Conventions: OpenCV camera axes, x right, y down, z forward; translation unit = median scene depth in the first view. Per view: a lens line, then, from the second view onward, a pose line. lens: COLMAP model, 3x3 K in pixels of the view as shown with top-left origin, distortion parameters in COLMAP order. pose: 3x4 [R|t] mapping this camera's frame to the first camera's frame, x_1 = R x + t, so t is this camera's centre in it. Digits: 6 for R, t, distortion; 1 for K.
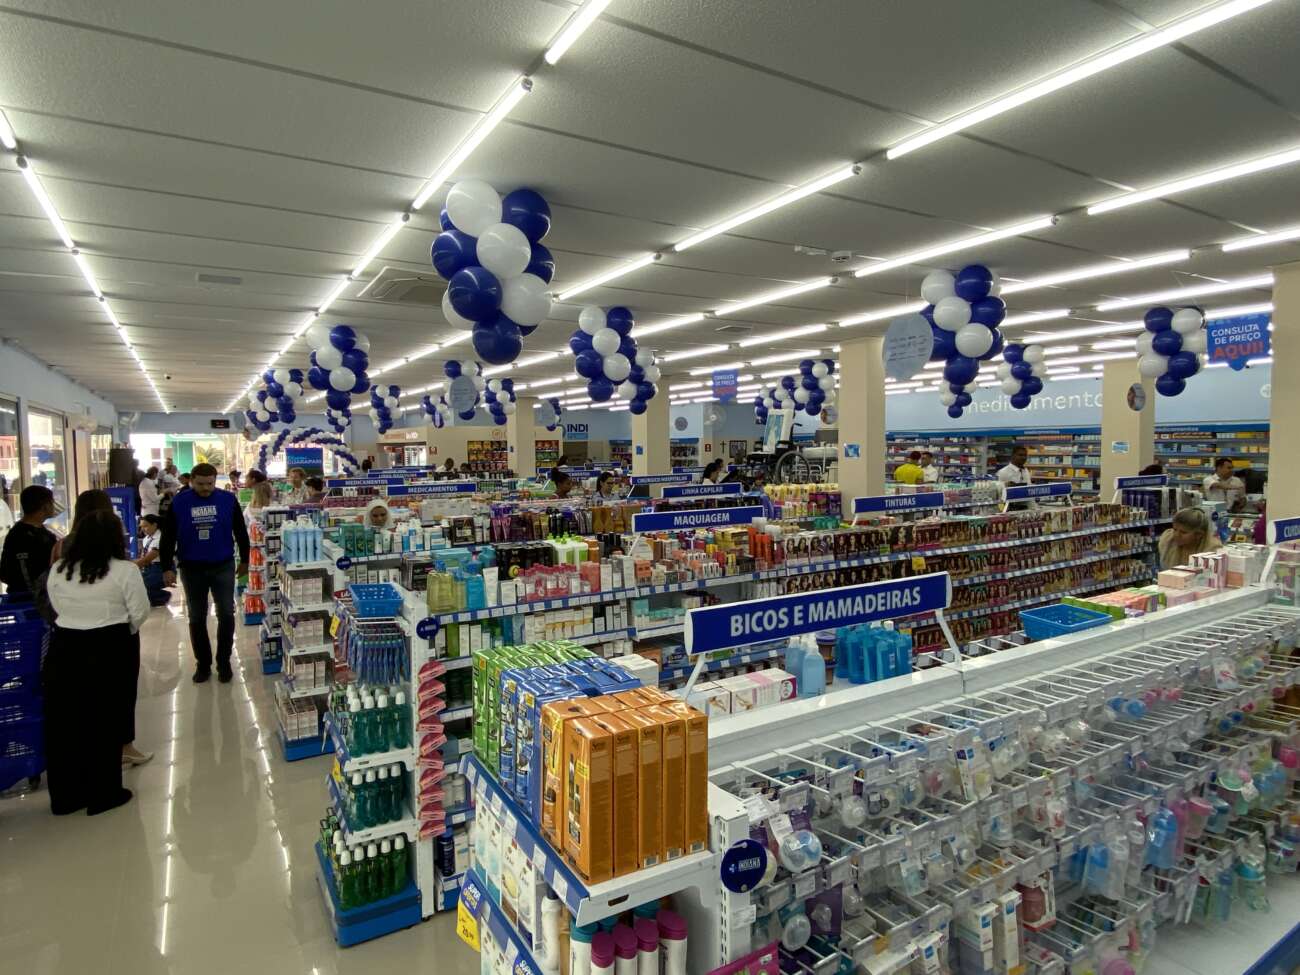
lens RADIAL K [[717.1, 0, 650.0], [0, 717.1, 487.5], [0, 0, 1]] dist [0.000092, -0.000008]
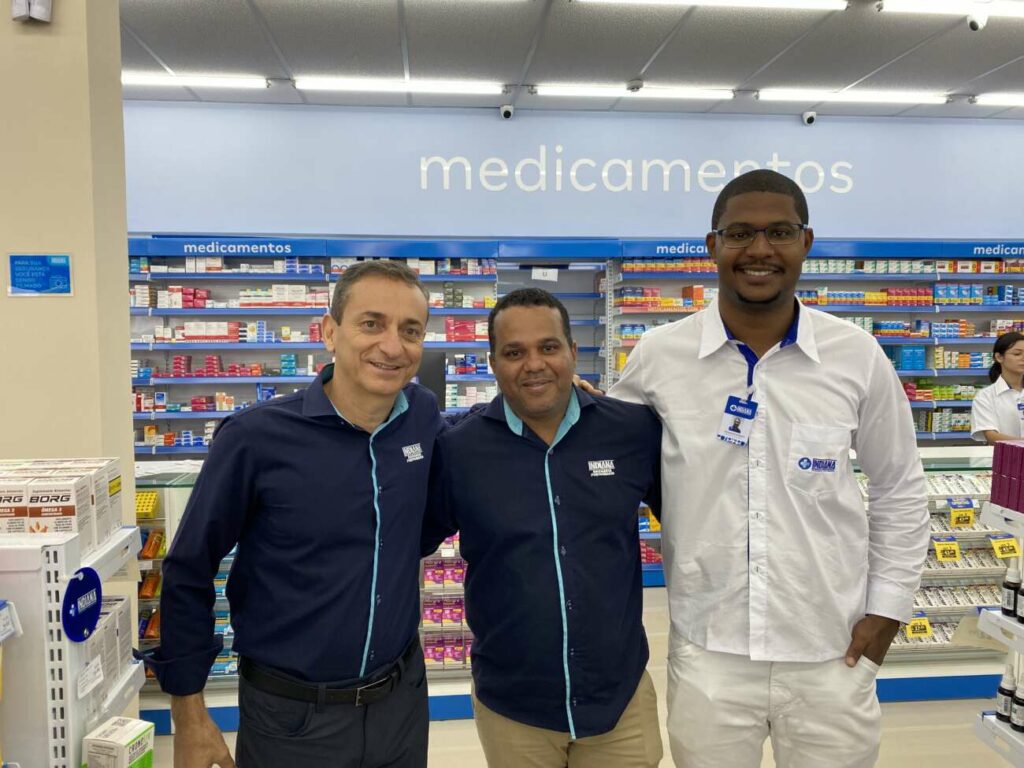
lens RADIAL K [[758.1, 0, 512.0], [0, 758.1, 384.0], [0, 0, 1]] dist [0.121883, -0.185155]
pose [[0.447571, -0.081506, 0.890526, 0.158030], [0.045953, 0.996618, 0.068121, -0.041901], [-0.893067, 0.010433, 0.449803, 0.946268]]
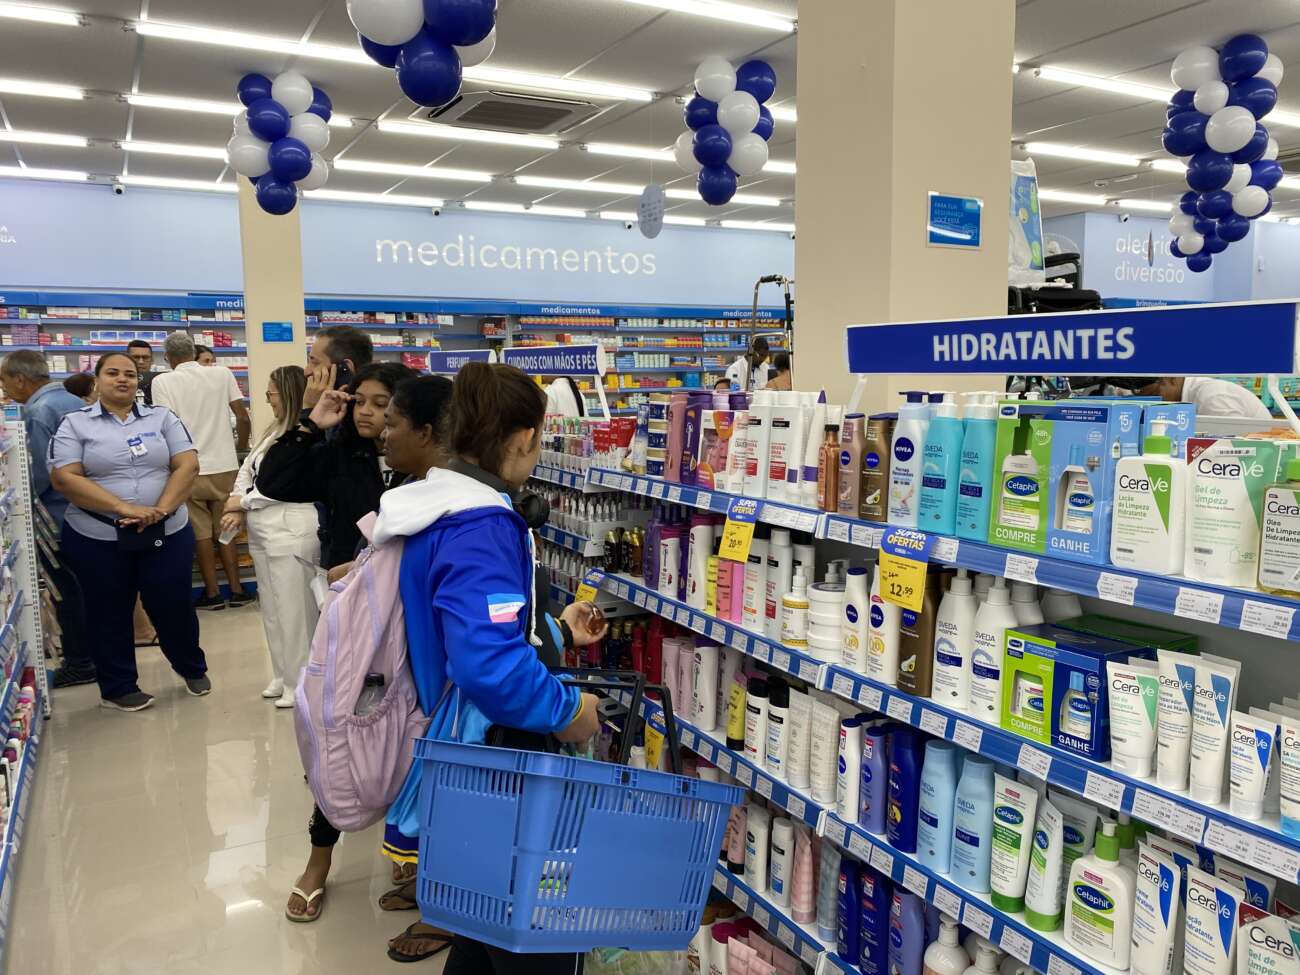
lens RADIAL K [[962.4, 0, 650.0], [0, 962.4, 487.5], [0, 0, 1]] dist [0.121883, -0.185155]
pose [[0.073092, -0.140884, 0.987324, -0.234702], [0.050784, 0.989214, 0.137394, -0.042215], [-0.996031, 0.040098, 0.079458, 0.913775]]
